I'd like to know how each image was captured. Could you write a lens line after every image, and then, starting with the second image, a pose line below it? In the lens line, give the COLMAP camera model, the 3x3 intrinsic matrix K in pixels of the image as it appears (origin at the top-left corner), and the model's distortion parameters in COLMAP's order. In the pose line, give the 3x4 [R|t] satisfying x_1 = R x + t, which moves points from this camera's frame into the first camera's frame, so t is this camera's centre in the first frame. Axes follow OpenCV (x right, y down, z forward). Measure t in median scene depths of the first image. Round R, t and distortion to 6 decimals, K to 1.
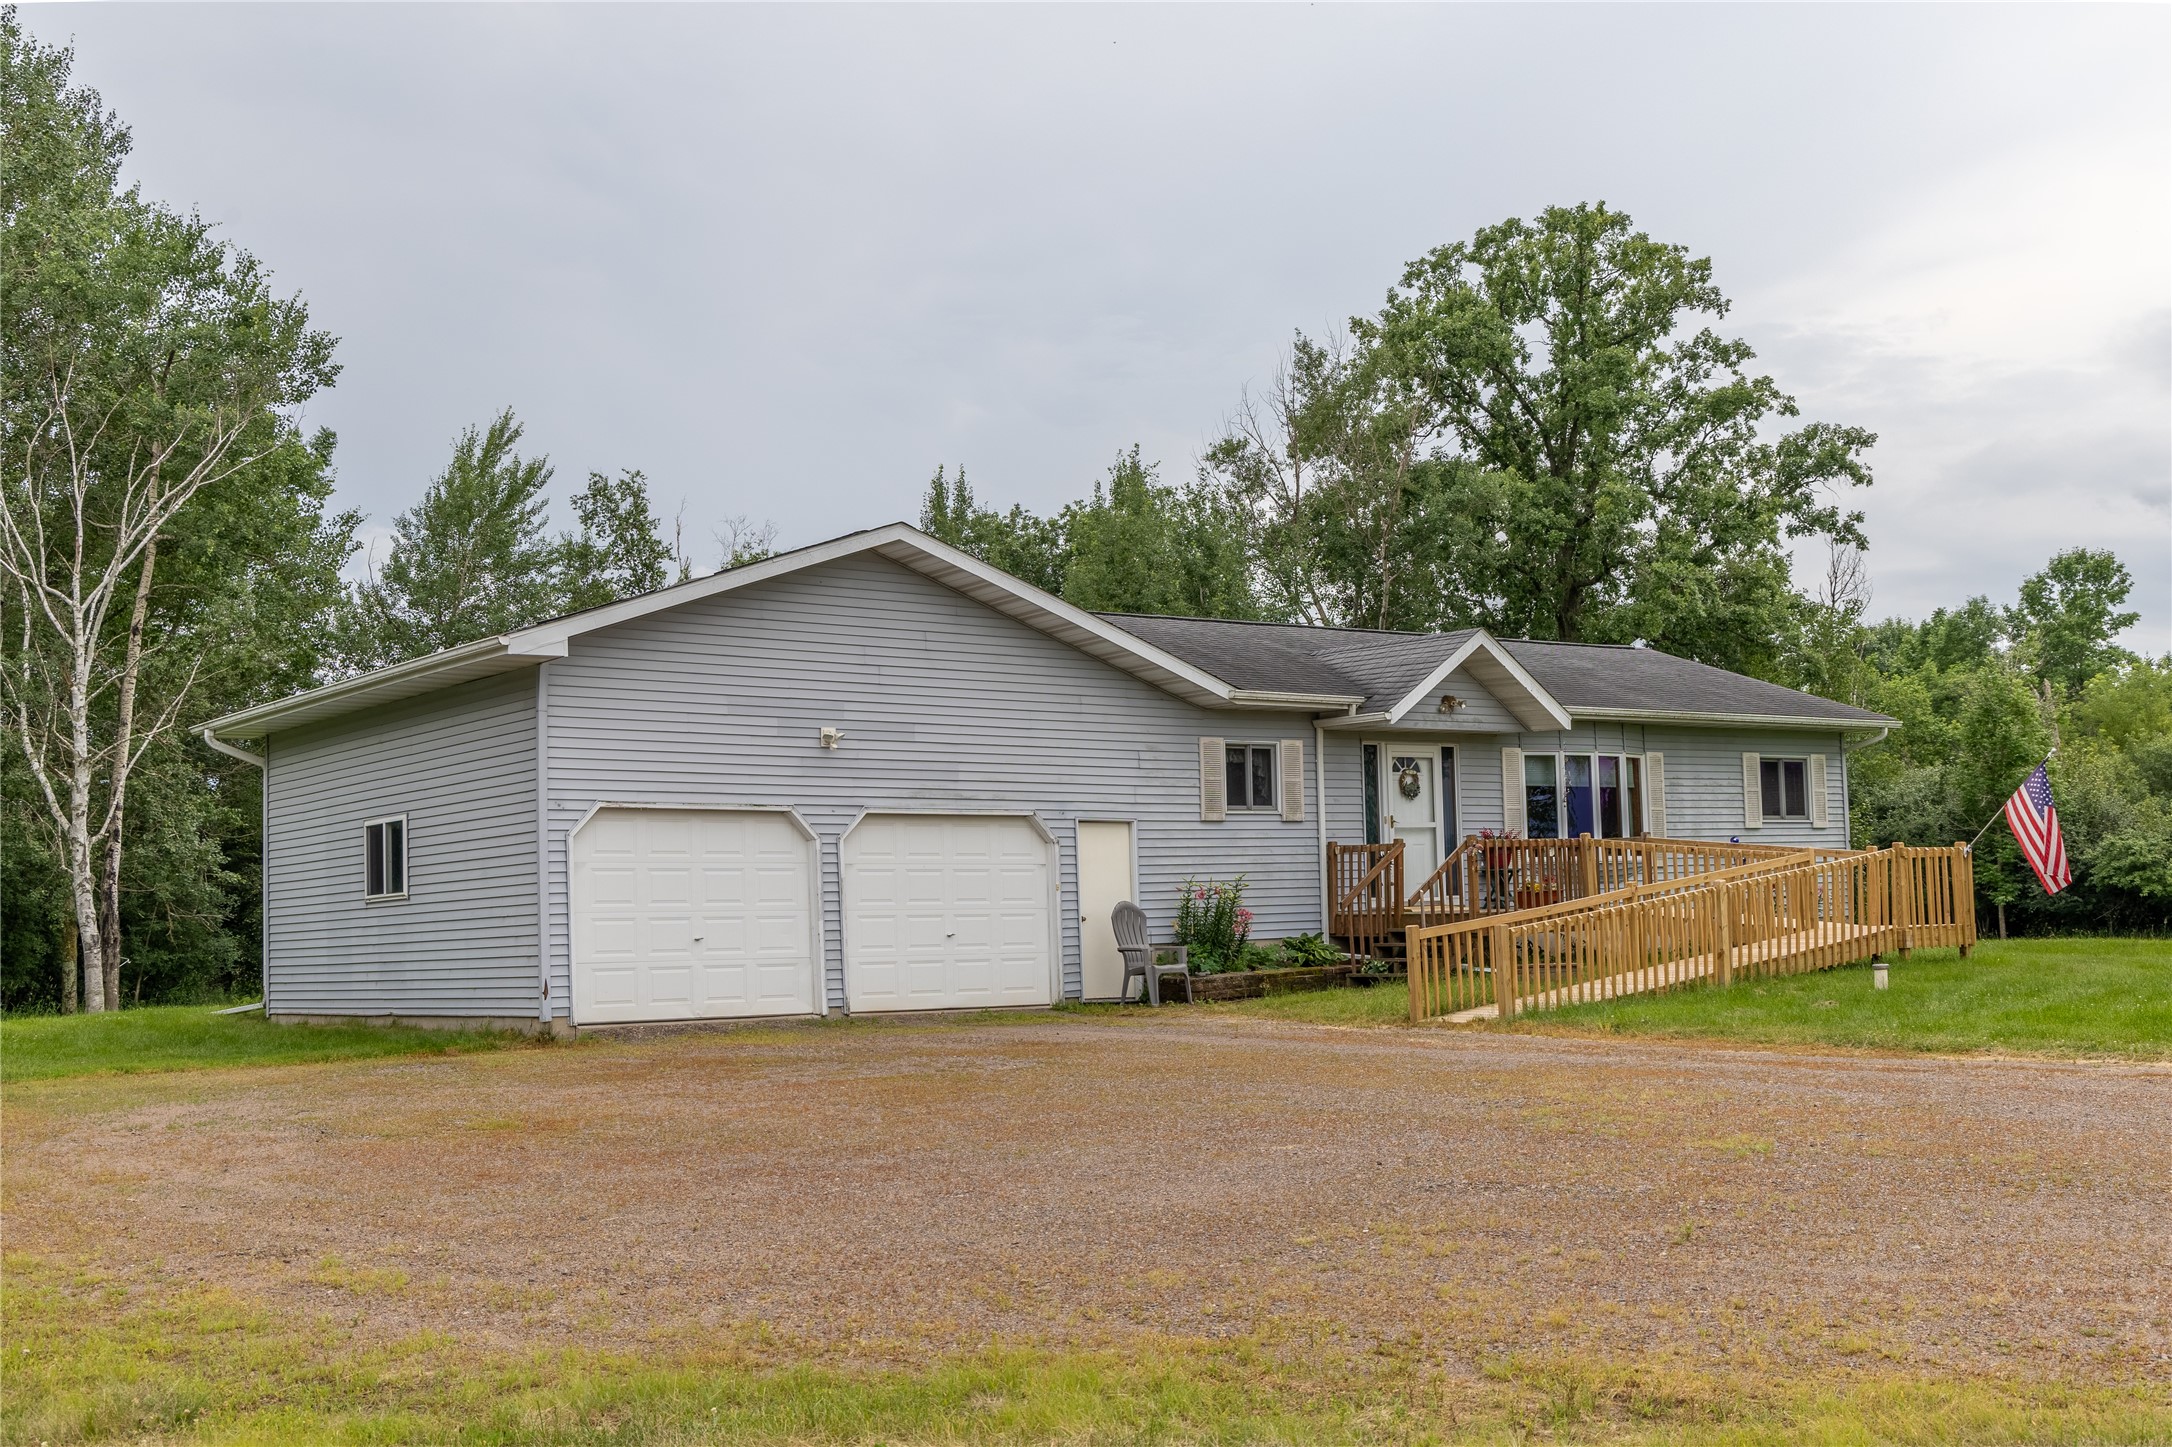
lens RADIAL K [[2443.9, 0, 1081.3], [0, 2443.9, 717.9], [0, 0, 1]] dist [0.026058, 0.000000]
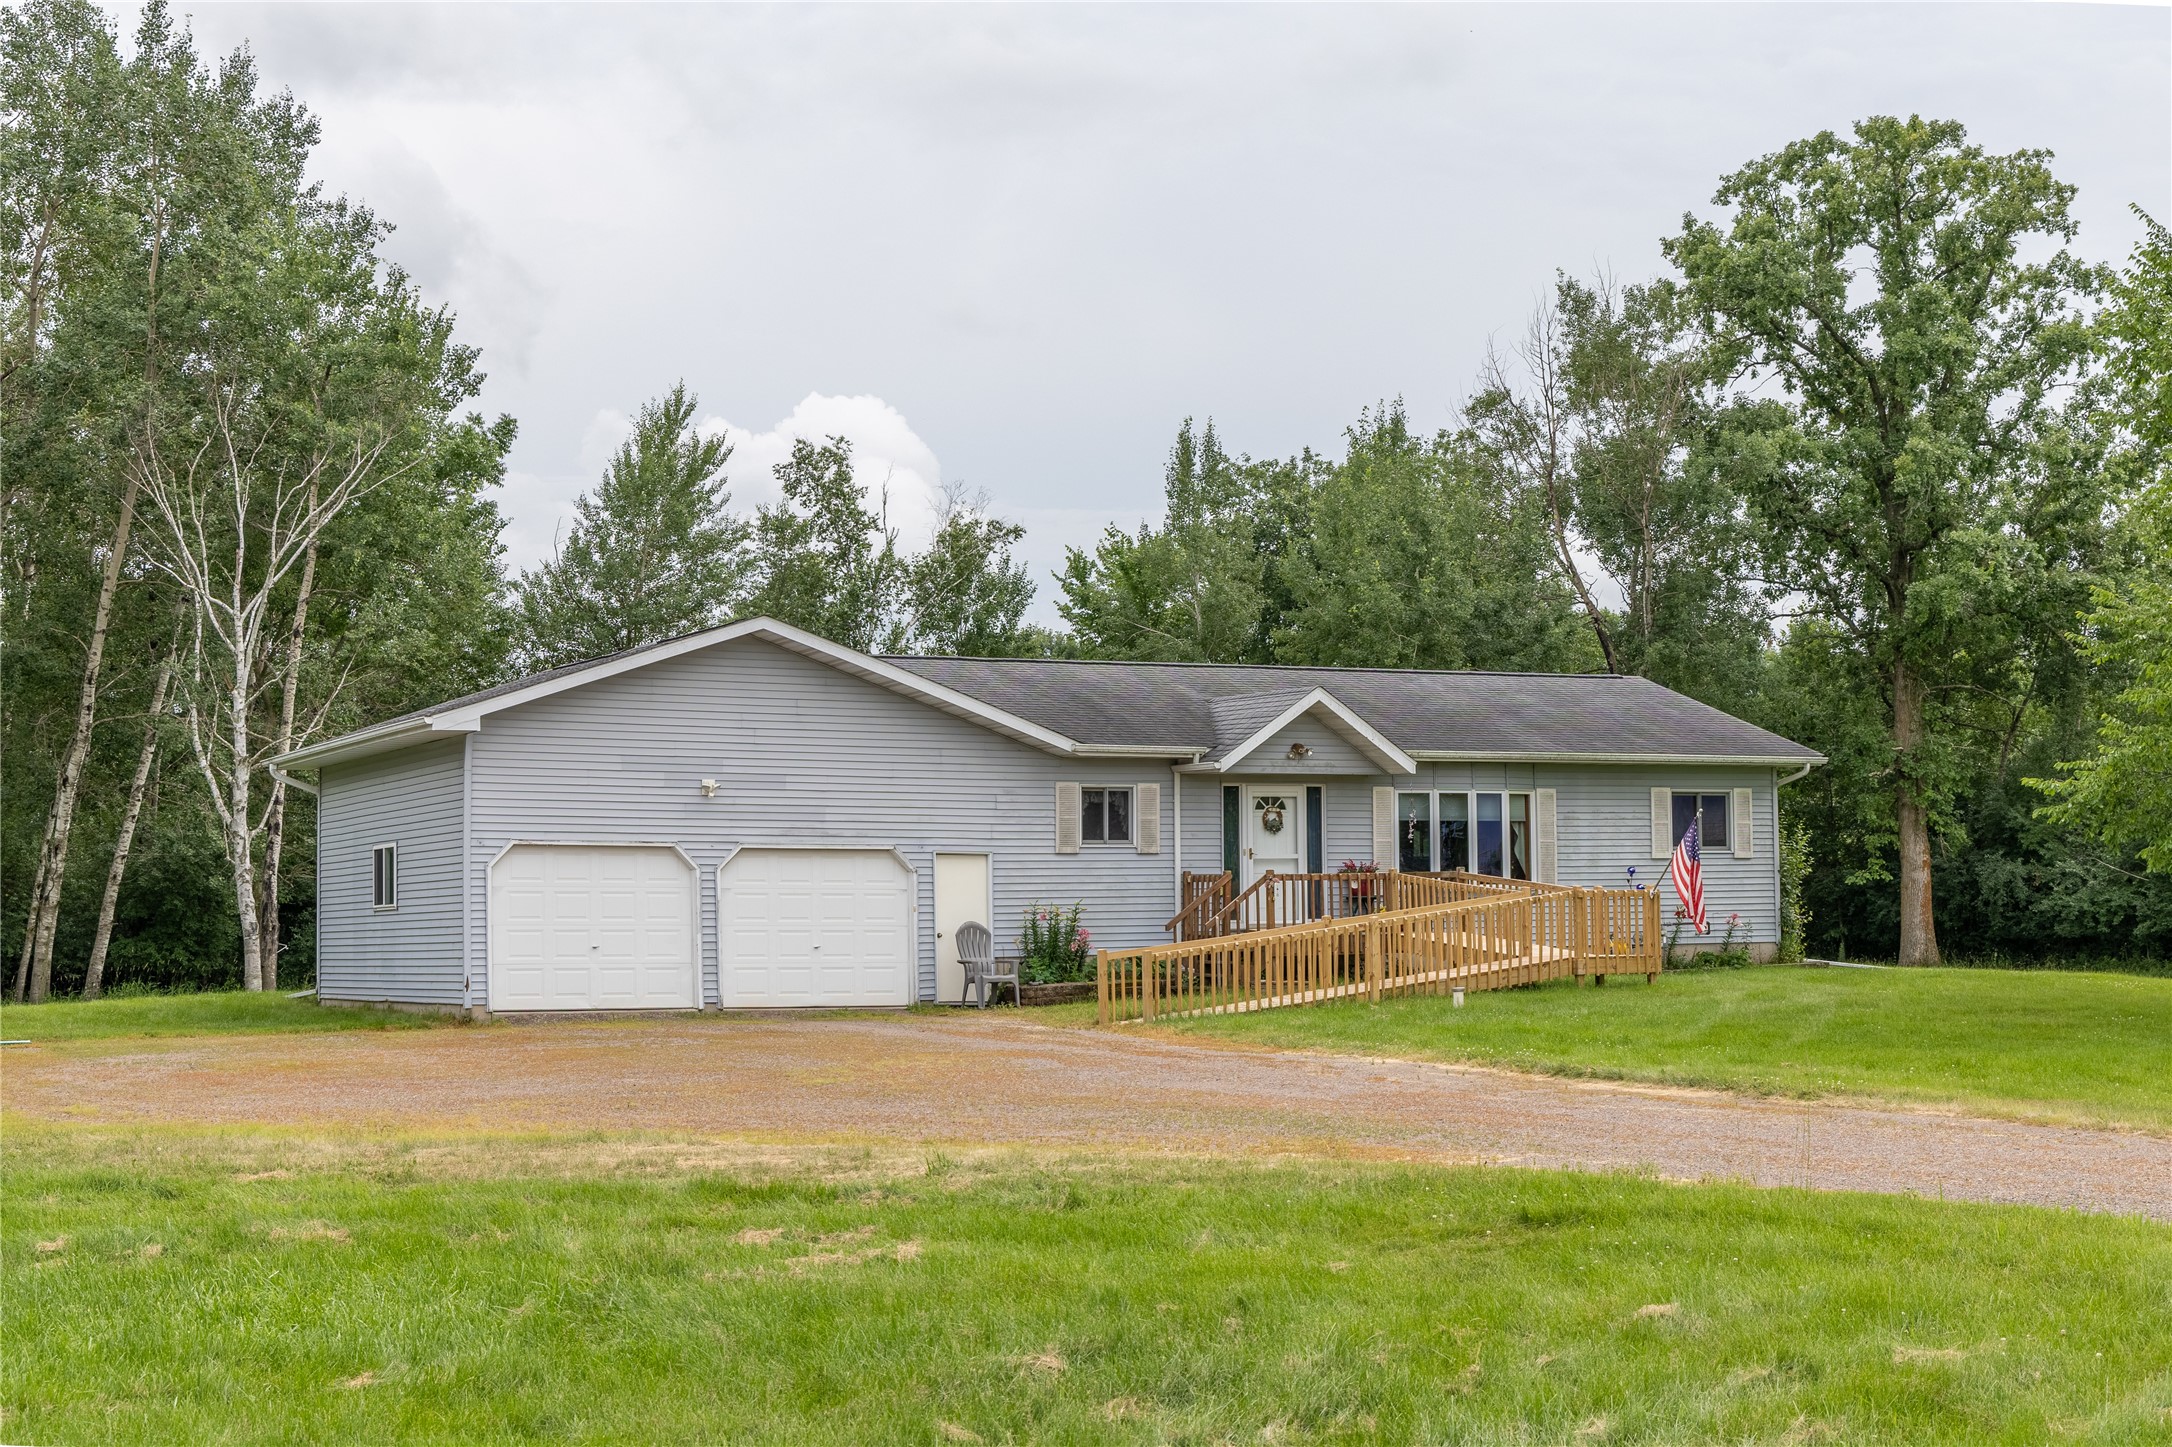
lens RADIAL K [[3214.9, 0, 1082.4], [0, 3214.9, 730.8], [0, 0, 1]] dist [0.026258, 0.000000]
pose [[0.983499, 0.008578, -0.180708, 0.195701], [-0.003247, 0.999551, 0.029775, -0.036143], [0.180882, -0.028697, 0.983086, -0.296786]]
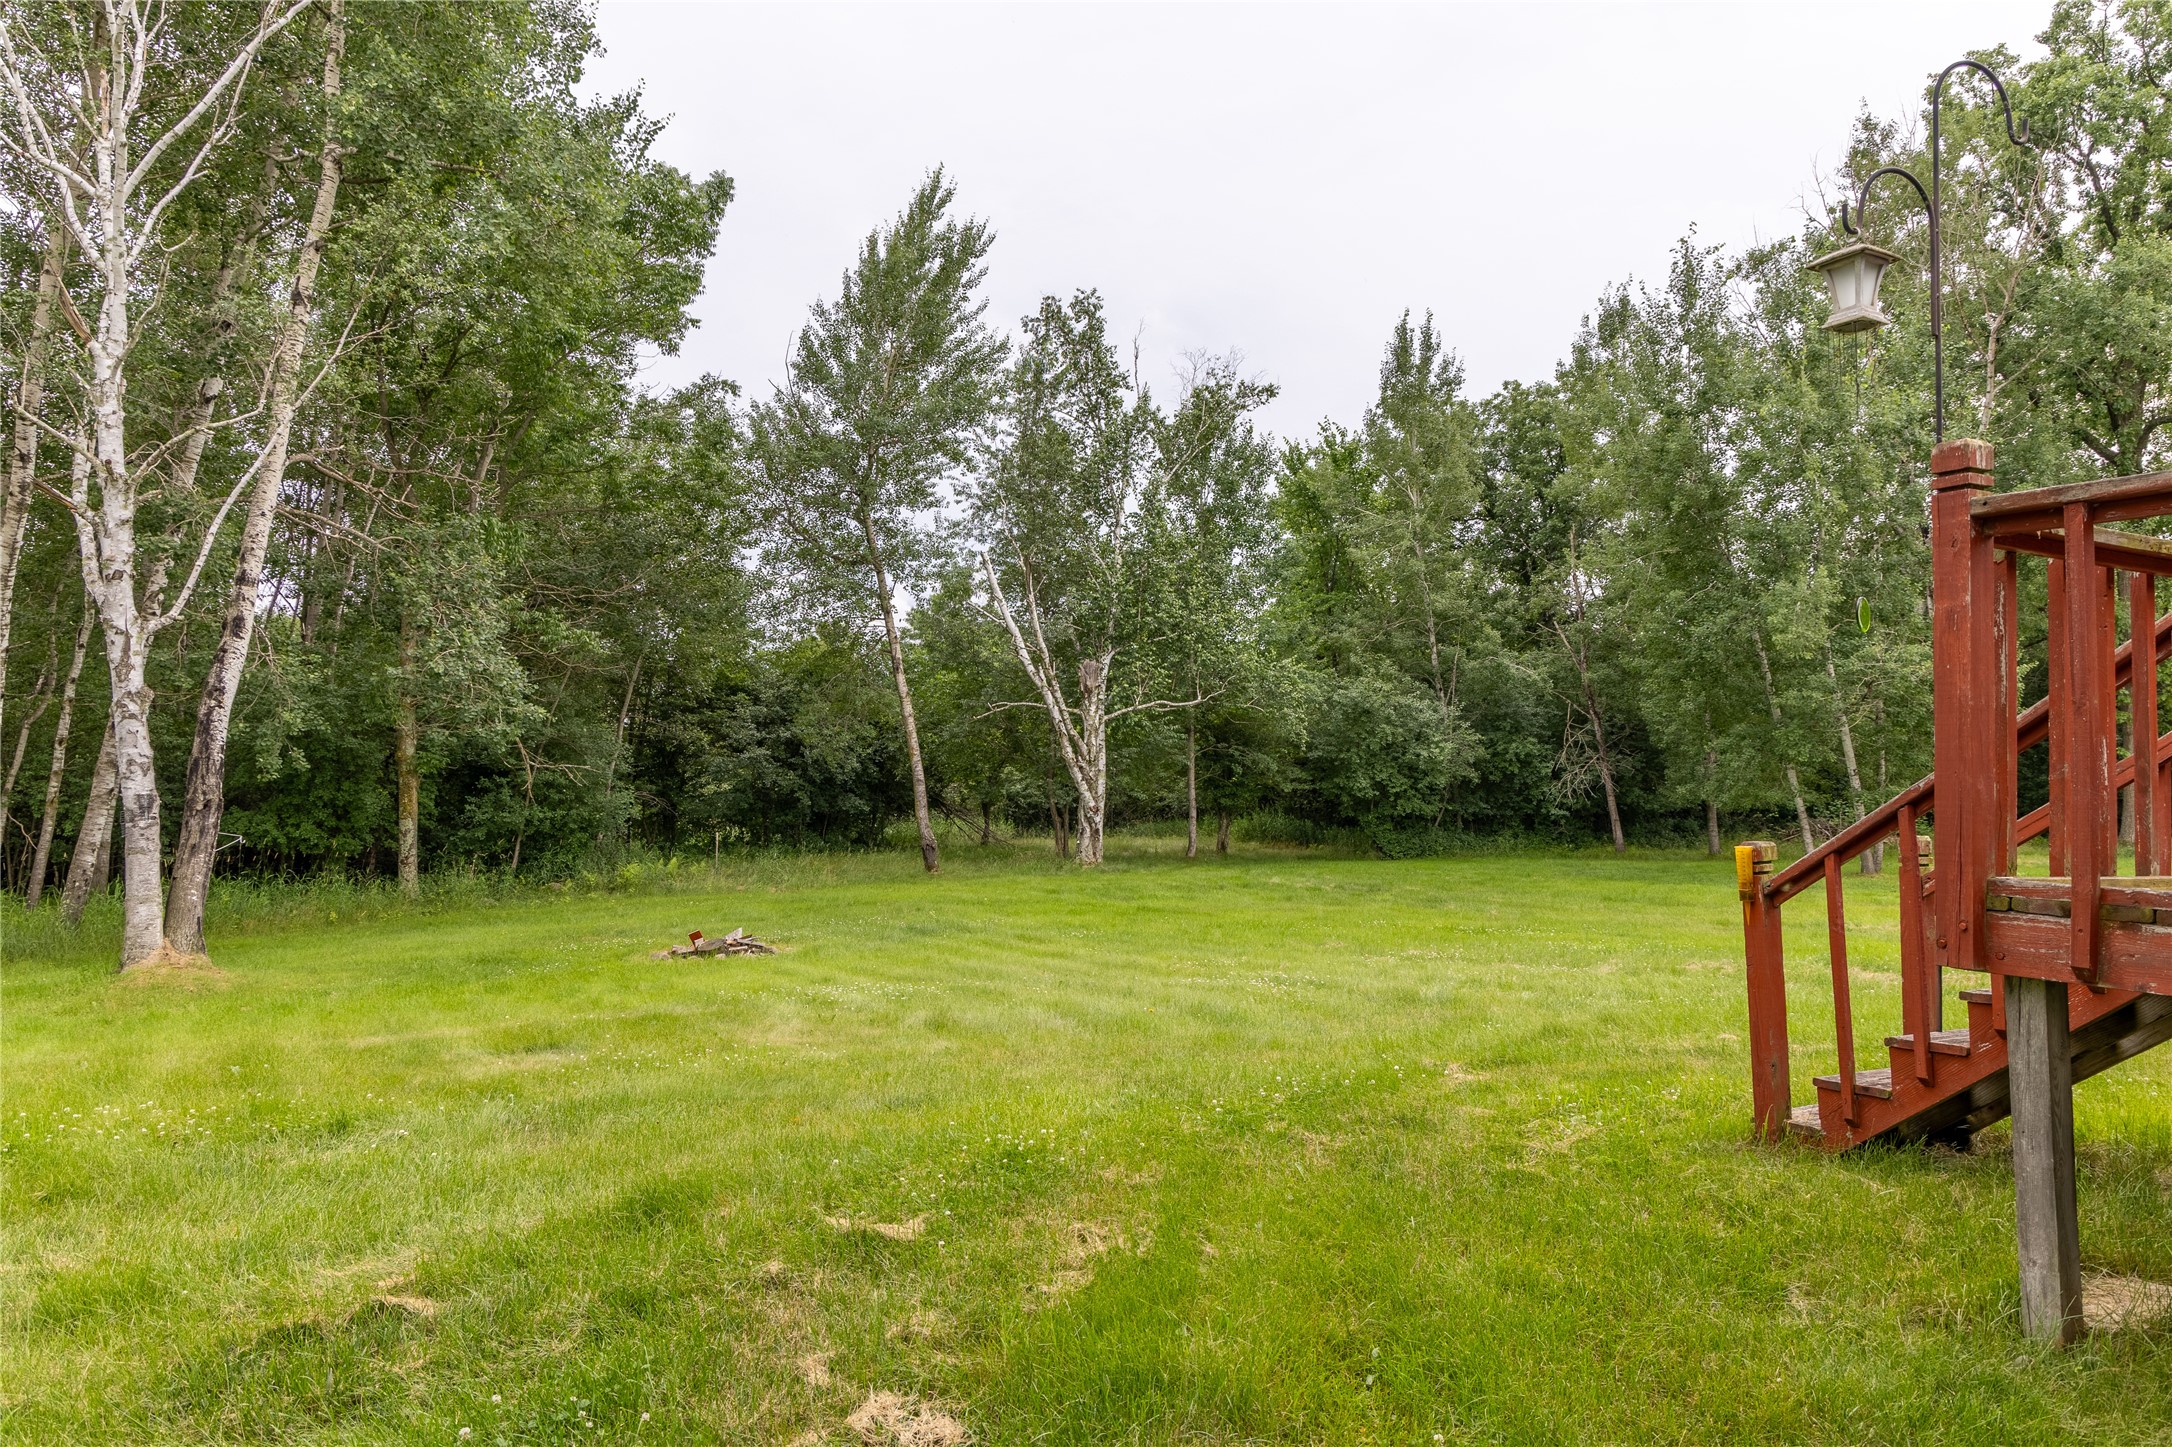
lens RADIAL K [[1455.3, 0, 1085.7], [0, 1455.3, 714.6], [0, 0, 1]] dist [-0.000859, -0.000790]
pose [[0.983868, 0.012573, -0.178451, -0.124516], [-0.005816, 0.999248, 0.038341, 0.053147], [0.178799, -0.036685, 0.983201, 0.673226]]
